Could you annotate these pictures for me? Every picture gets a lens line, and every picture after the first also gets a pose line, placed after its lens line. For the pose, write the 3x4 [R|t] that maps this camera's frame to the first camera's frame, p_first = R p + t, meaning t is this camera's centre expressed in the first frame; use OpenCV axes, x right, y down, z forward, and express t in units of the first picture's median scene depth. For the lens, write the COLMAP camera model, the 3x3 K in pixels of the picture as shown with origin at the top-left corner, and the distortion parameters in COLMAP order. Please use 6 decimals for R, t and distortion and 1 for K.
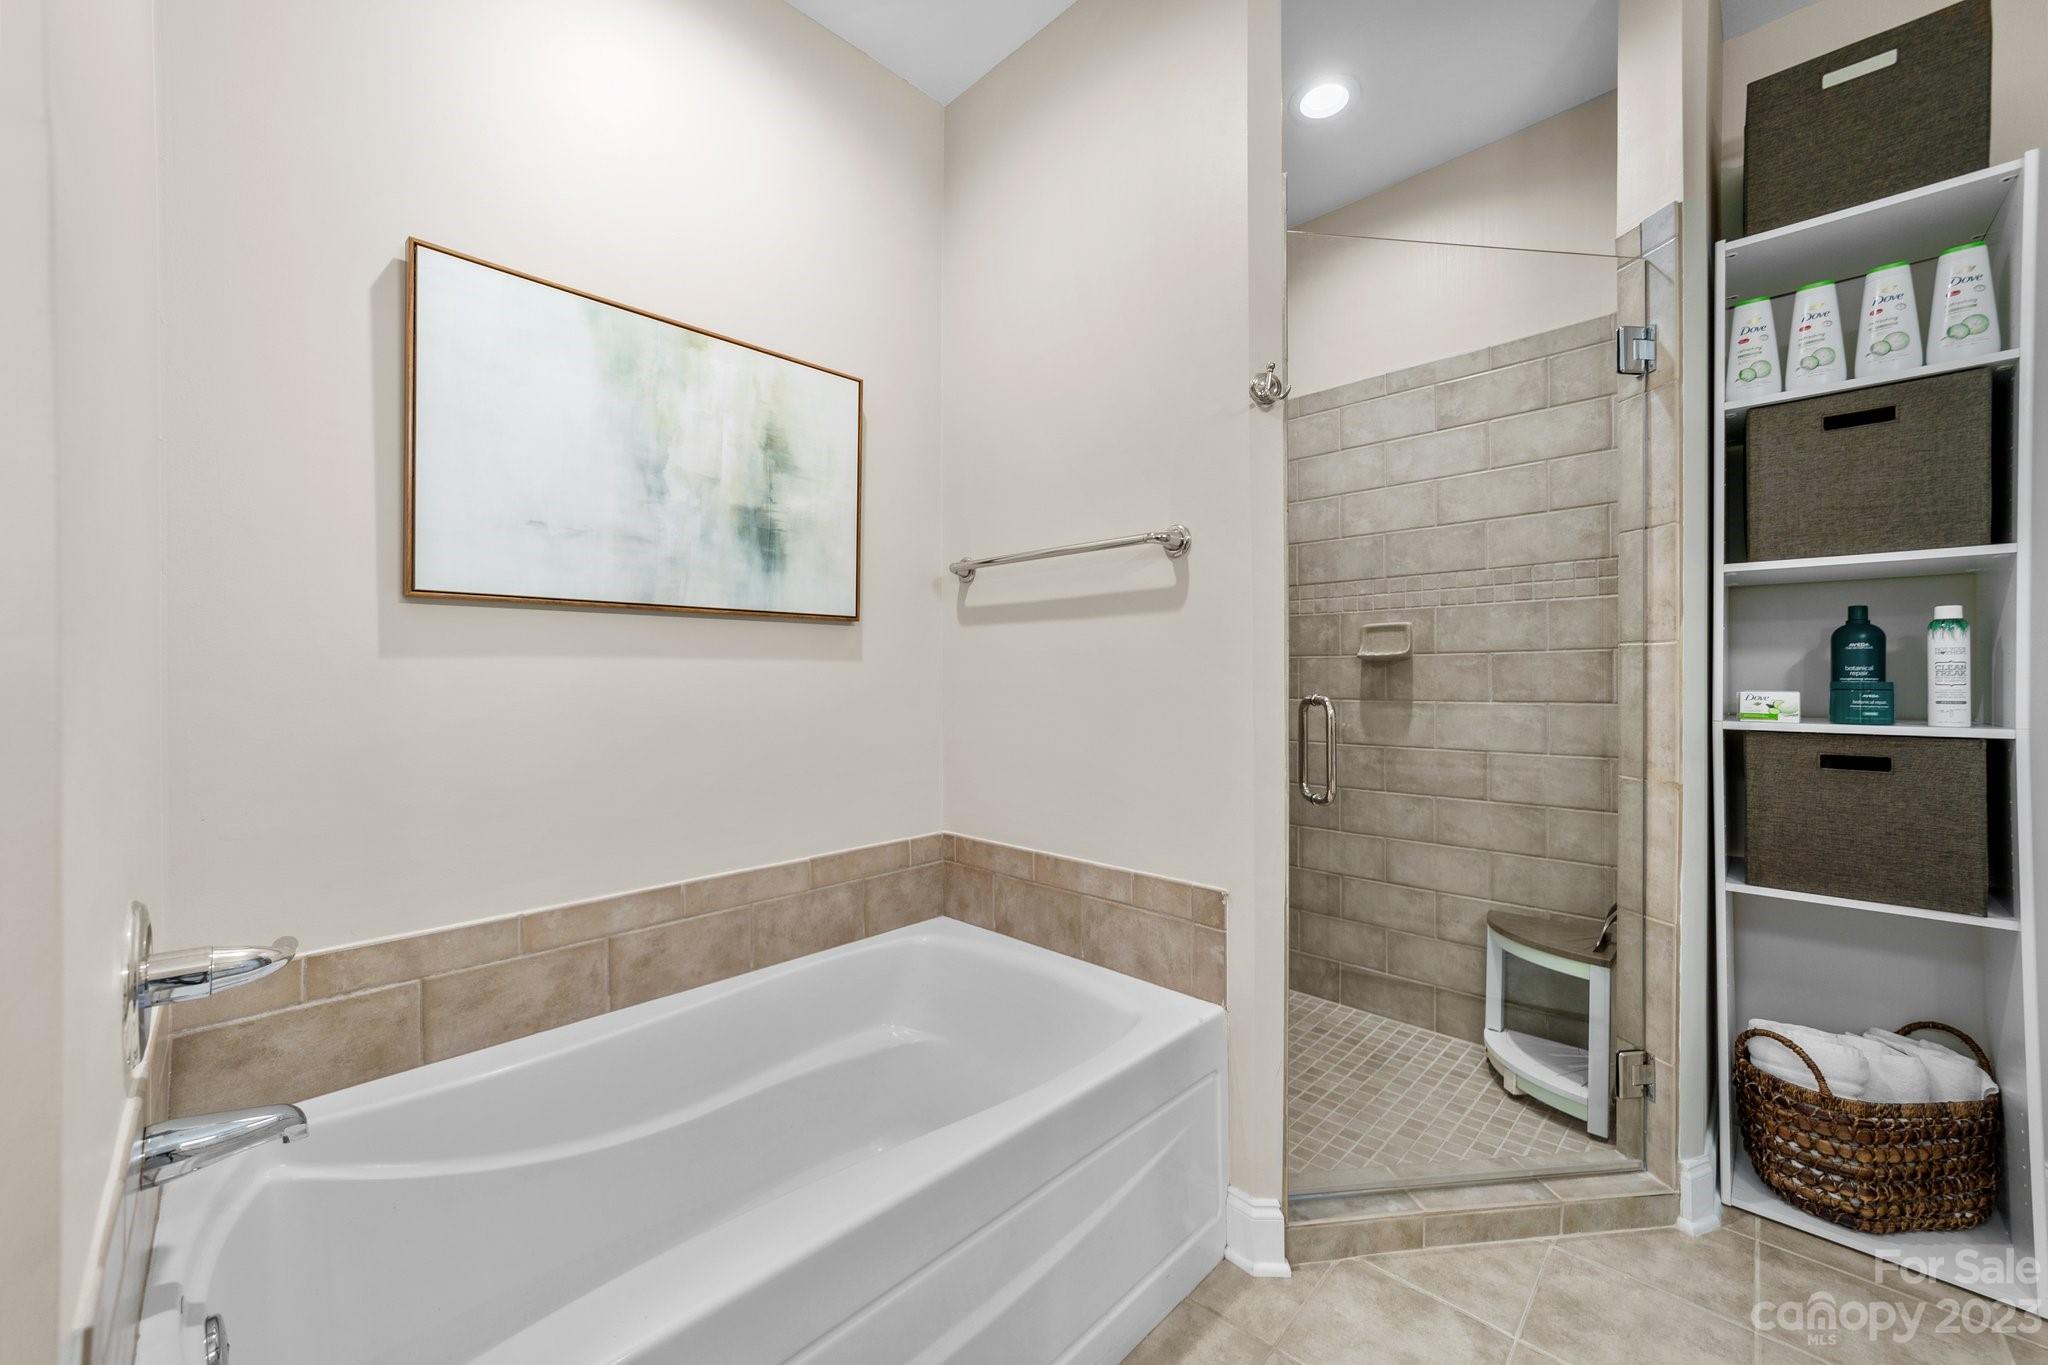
lens RADIAL K [[790.2, 0, 1022.9], [0, 790.2, 677.9], [0, 0, 1]] dist [-0.019913, 0.008859]
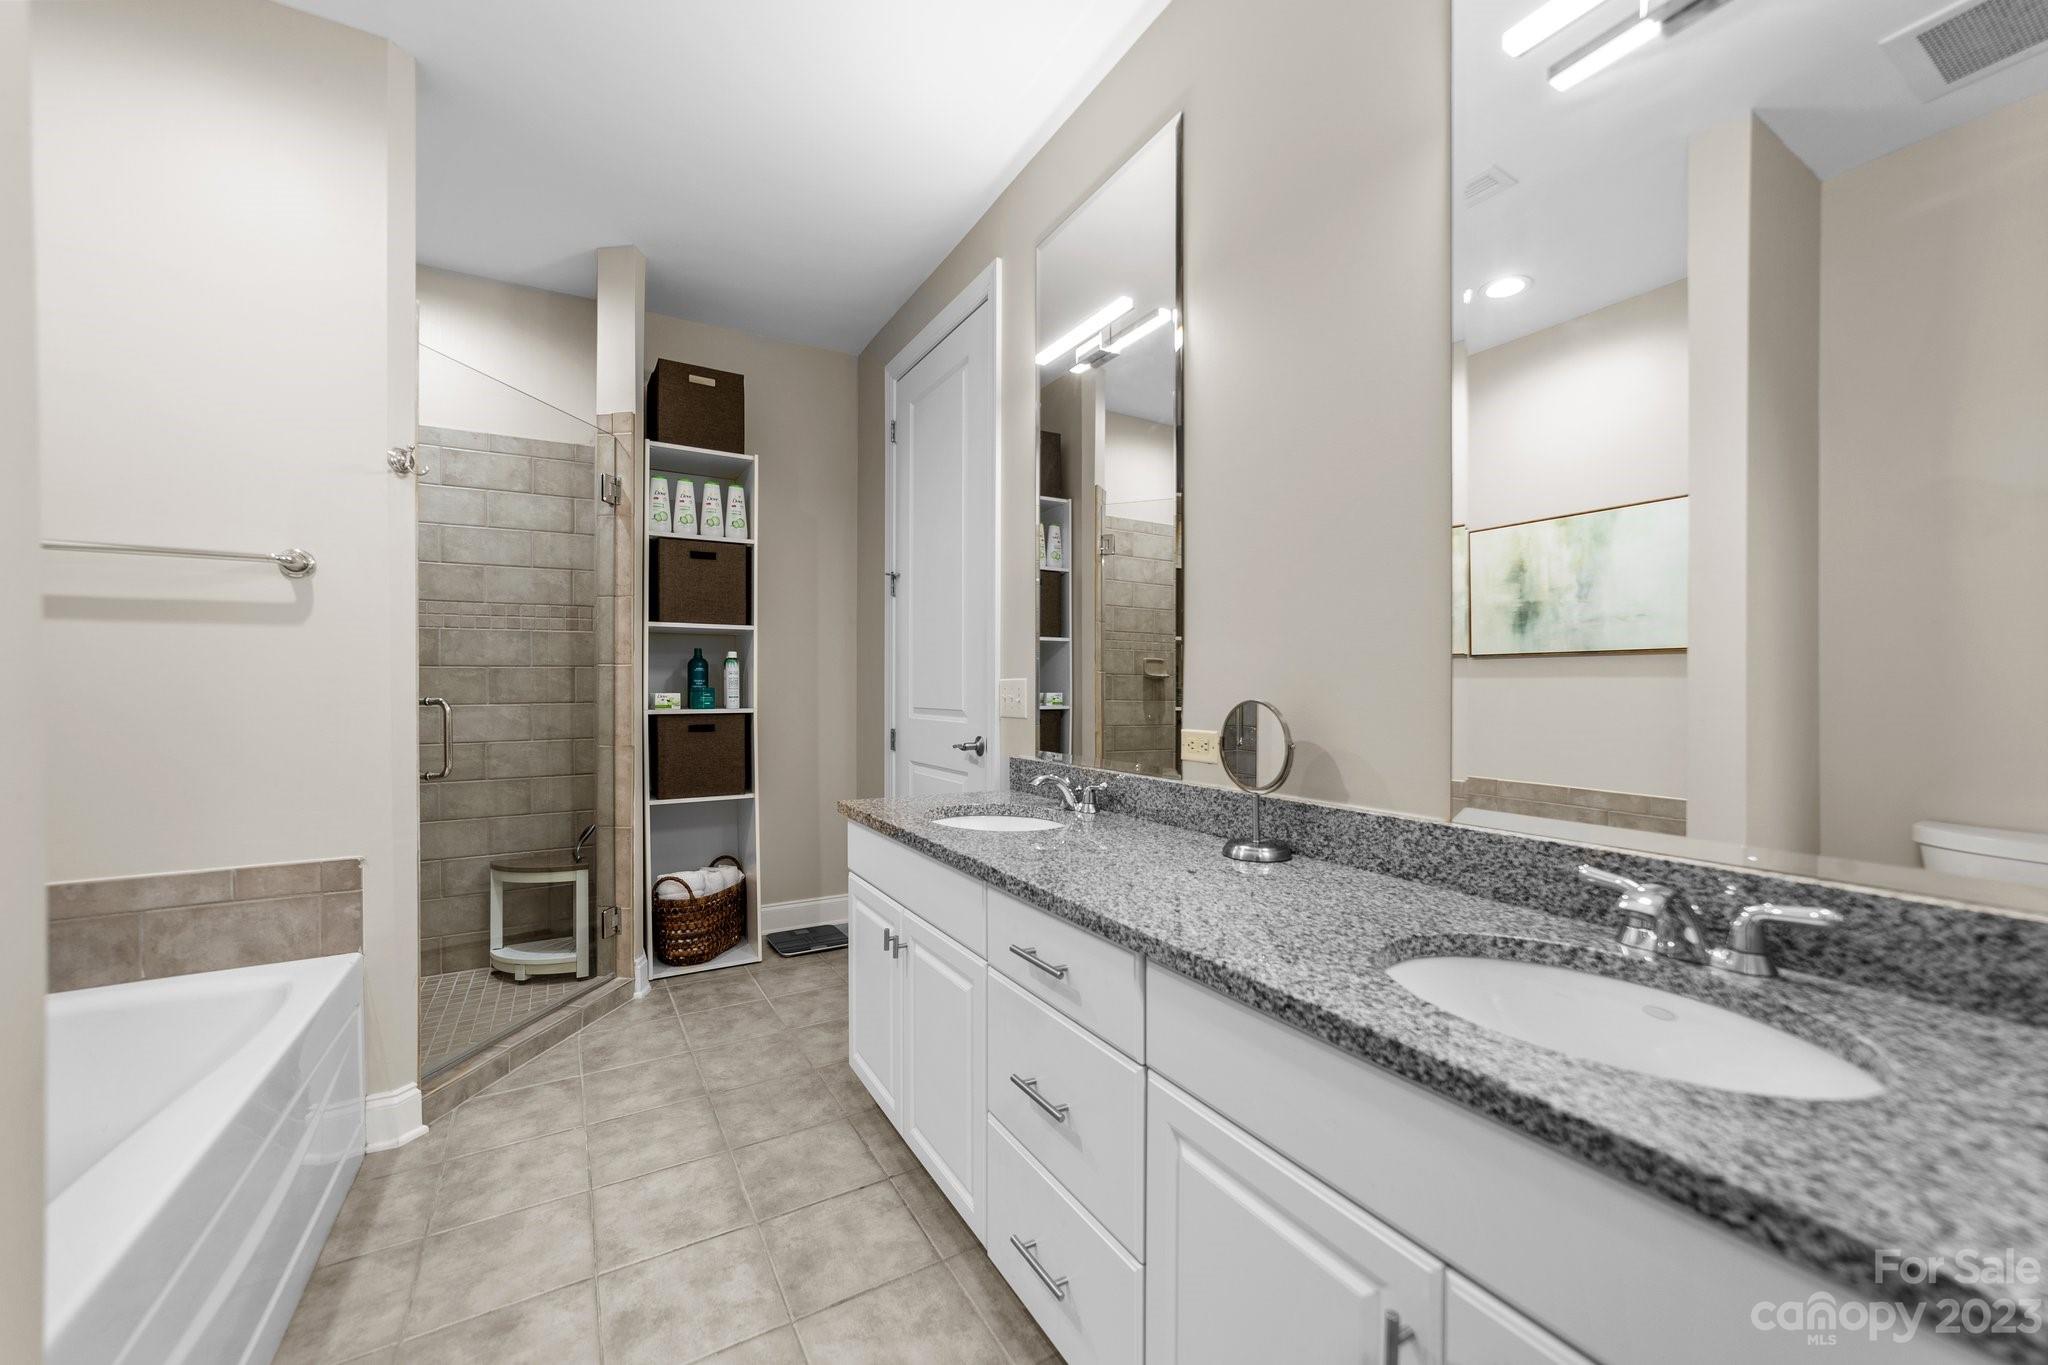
lens RADIAL K [[790.2, 0, 1016.8], [0, 790.2, 684.0], [0, 0, 1]] dist [-0.019913, 0.008859]
pose [[0.276376, 0.005347, 0.961035, -0.619078], [0.000821, 0.999983, -0.005800, 0.007560], [-0.961049, 0.002392, 0.276367, -0.313171]]
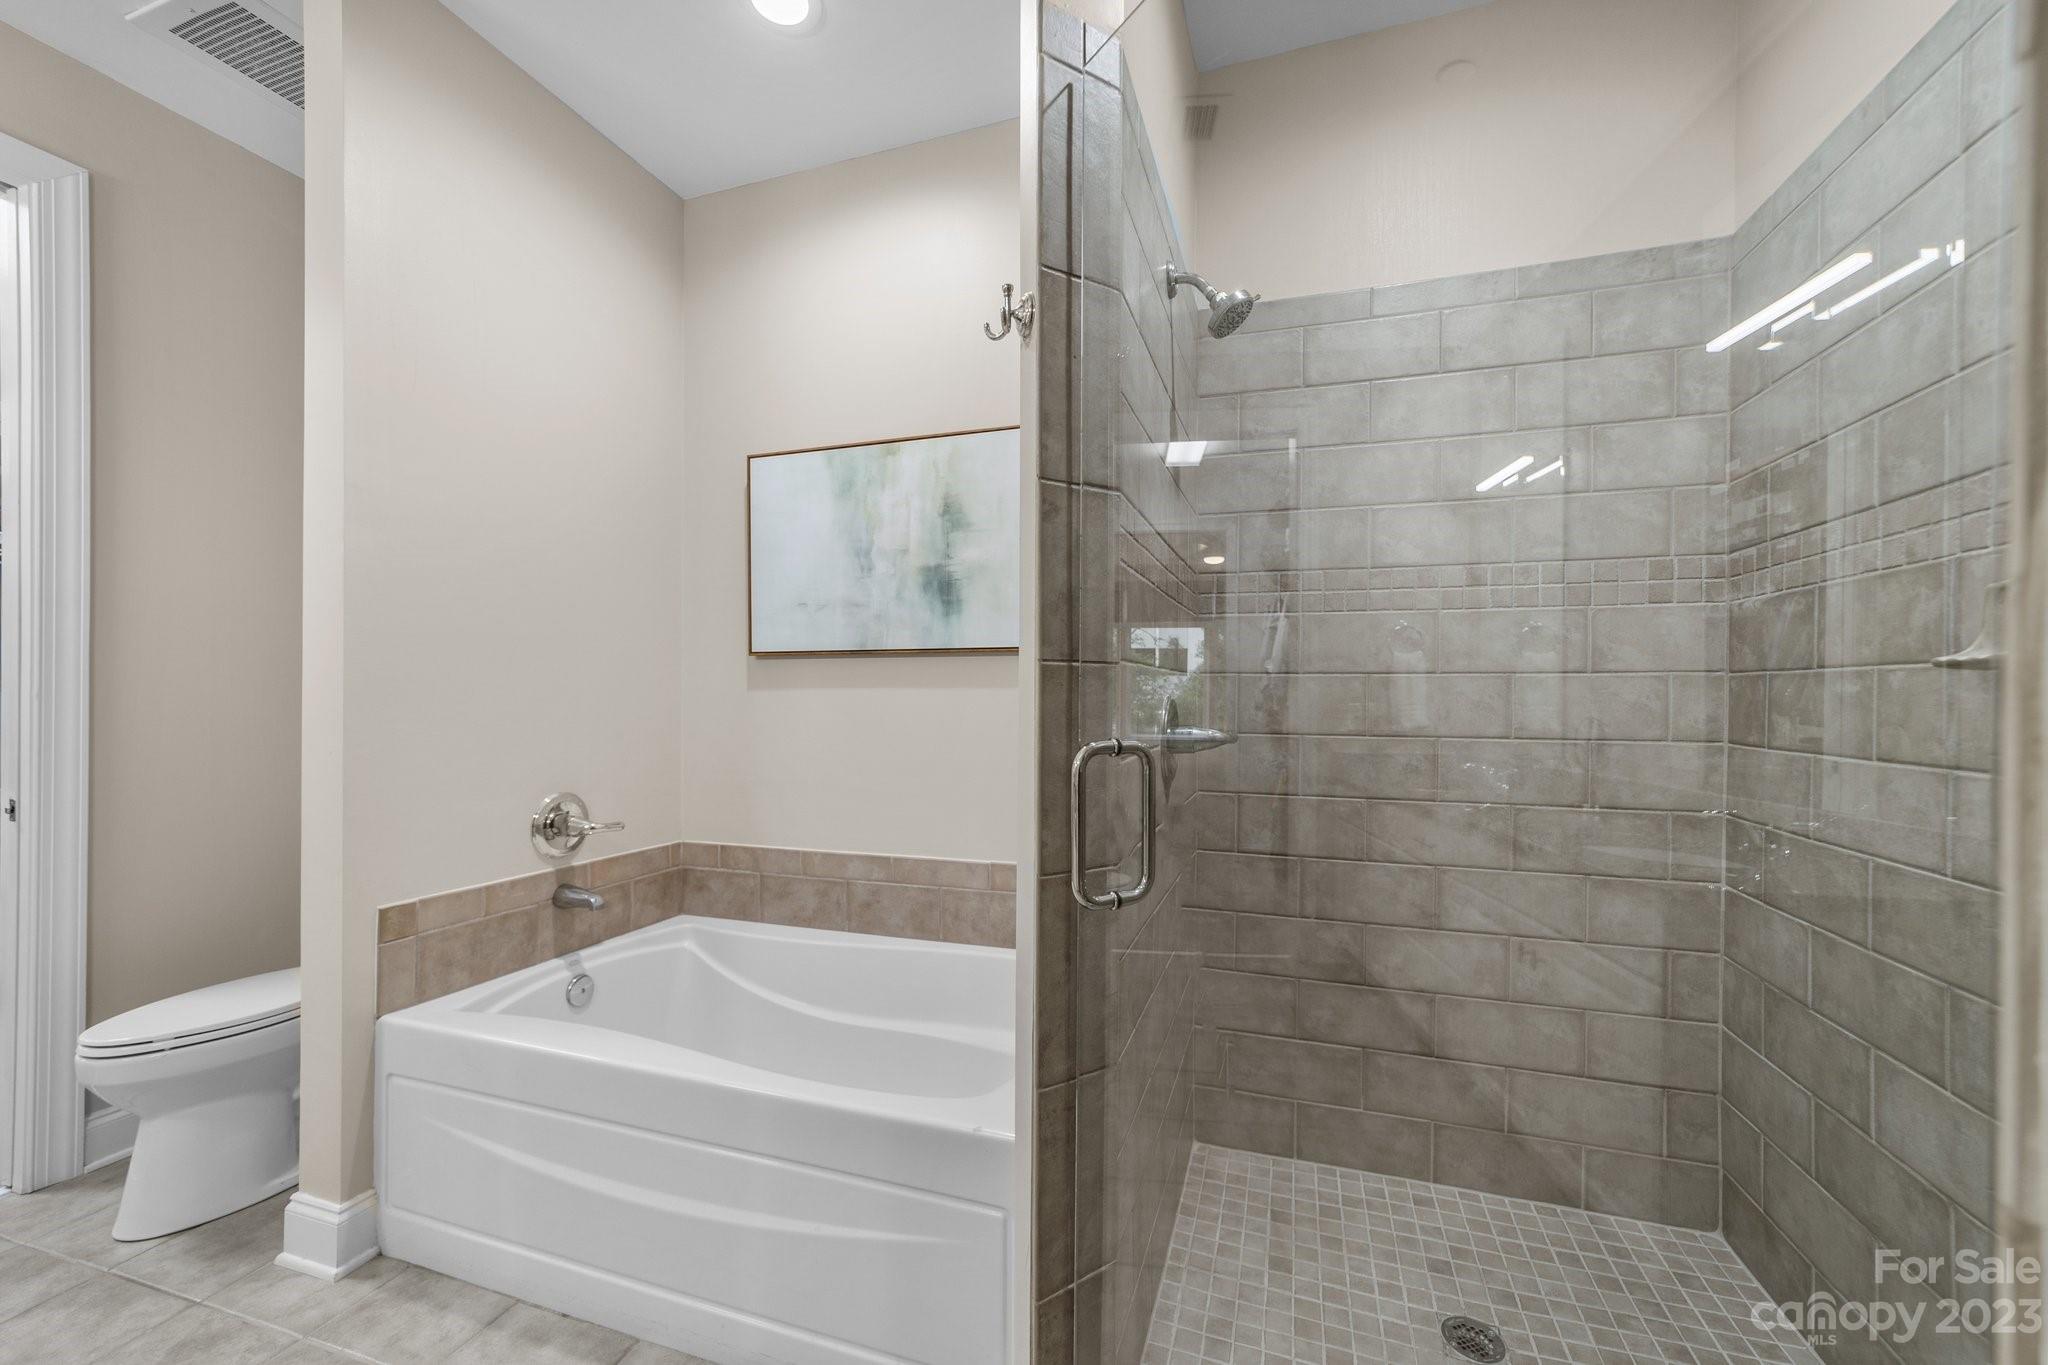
lens RADIAL K [[790.2, 0, 1032.9], [0, 790.2, 694.7], [0, 0, 1]] dist [-0.019913, 0.008859]
pose [[0.437664, 0.002648, -0.899135, 0.644786], [-0.004167, 0.999991, 0.000917, -0.011843], [0.899129, 0.003346, 0.437671, 0.459634]]
